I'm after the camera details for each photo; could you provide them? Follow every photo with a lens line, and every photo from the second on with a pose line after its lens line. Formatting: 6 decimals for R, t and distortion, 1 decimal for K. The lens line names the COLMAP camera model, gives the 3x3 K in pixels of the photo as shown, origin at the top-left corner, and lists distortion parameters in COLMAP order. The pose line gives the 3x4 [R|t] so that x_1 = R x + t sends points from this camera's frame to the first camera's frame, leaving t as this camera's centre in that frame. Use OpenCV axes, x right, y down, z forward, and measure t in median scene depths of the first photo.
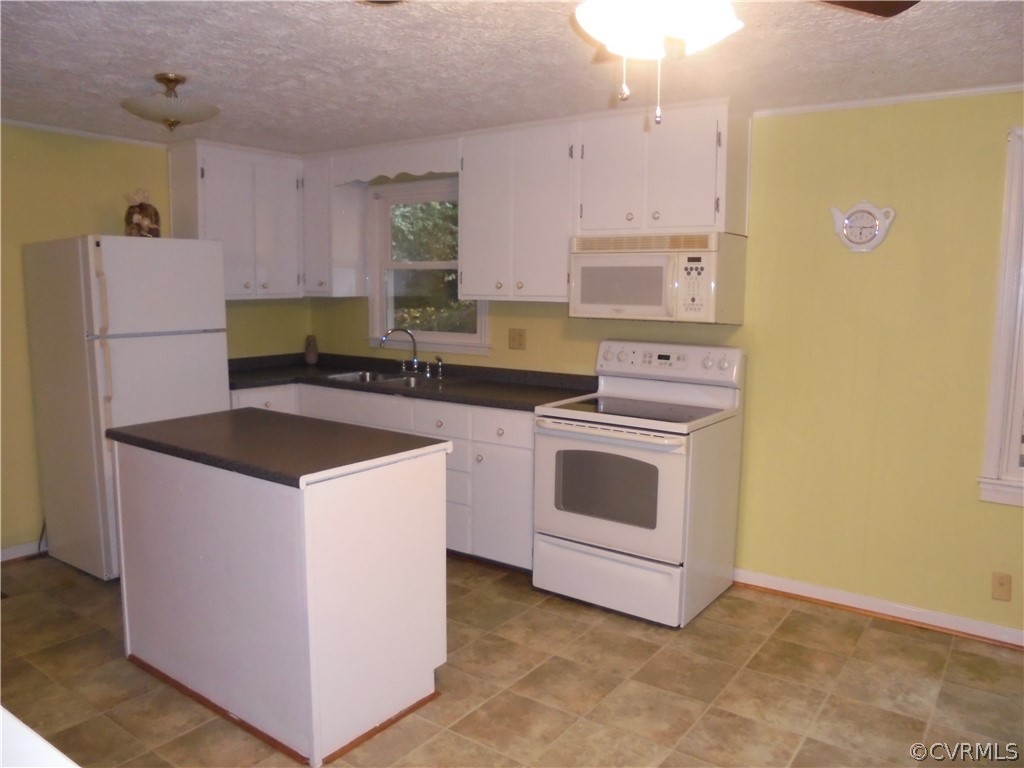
lens RADIAL K [[771.5, 0, 514.0], [0, 771.5, 380.5], [0, 0, 1]] dist [-0.127644, 0.100114]
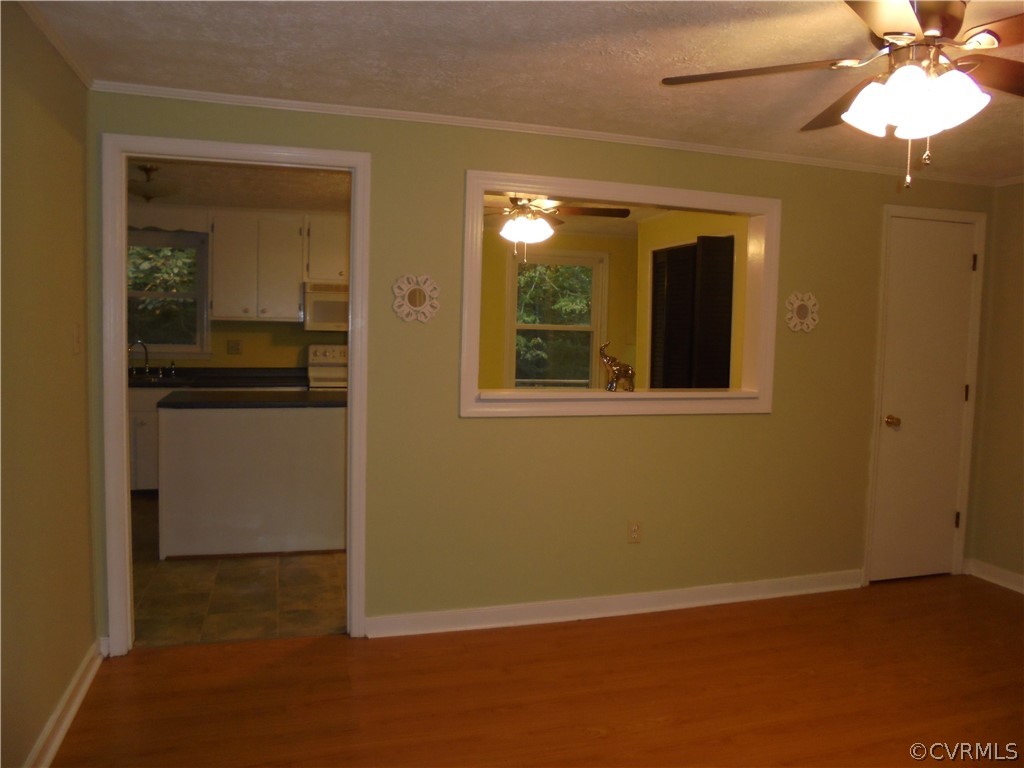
lens RADIAL K [[771.5, 0, 514.0], [0, 771.5, 380.5], [0, 0, 1]] dist [-0.127644, 0.100114]
pose [[0.606884, -0.054160, 0.792943, -1.009778], [0.080550, 0.996730, 0.006429, 0.053526], [-0.790698, 0.059970, 0.609262, -0.375068]]
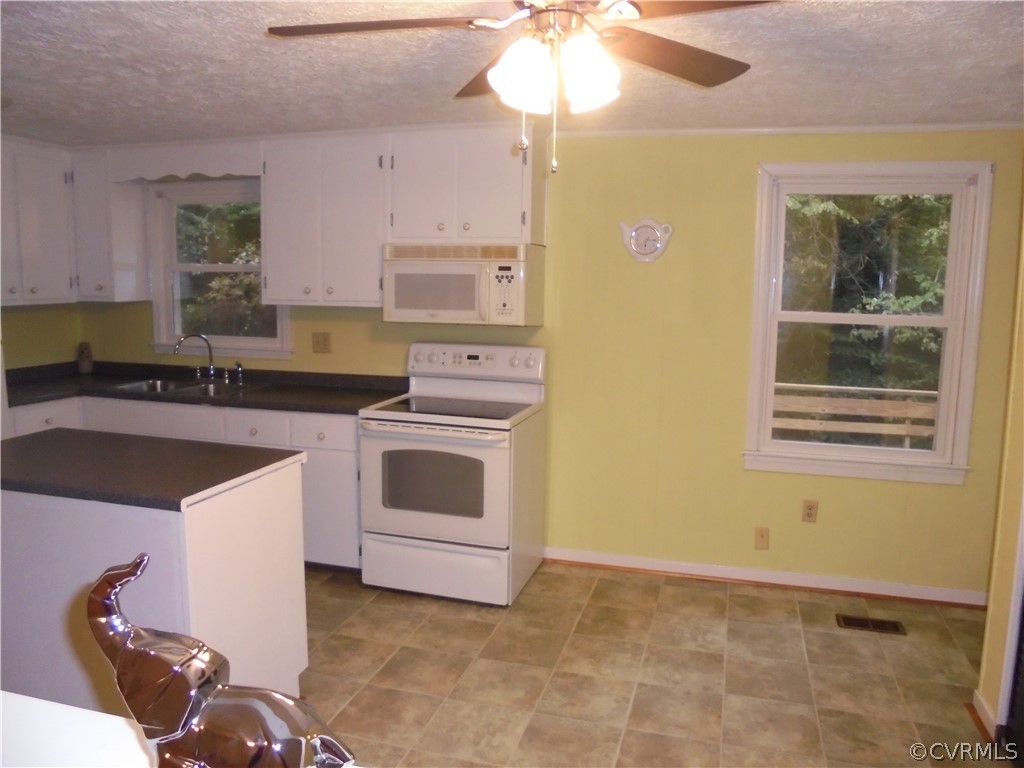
lens RADIAL K [[771.5, 0, 514.0], [0, 771.5, 380.5], [0, 0, 1]] dist [-0.127644, 0.100114]
pose [[0.942706, -0.041001, 0.331097, -0.111984], [0.036020, 0.999127, 0.021169, -0.019644], [-0.331675, -0.008030, 0.943359, -0.036351]]
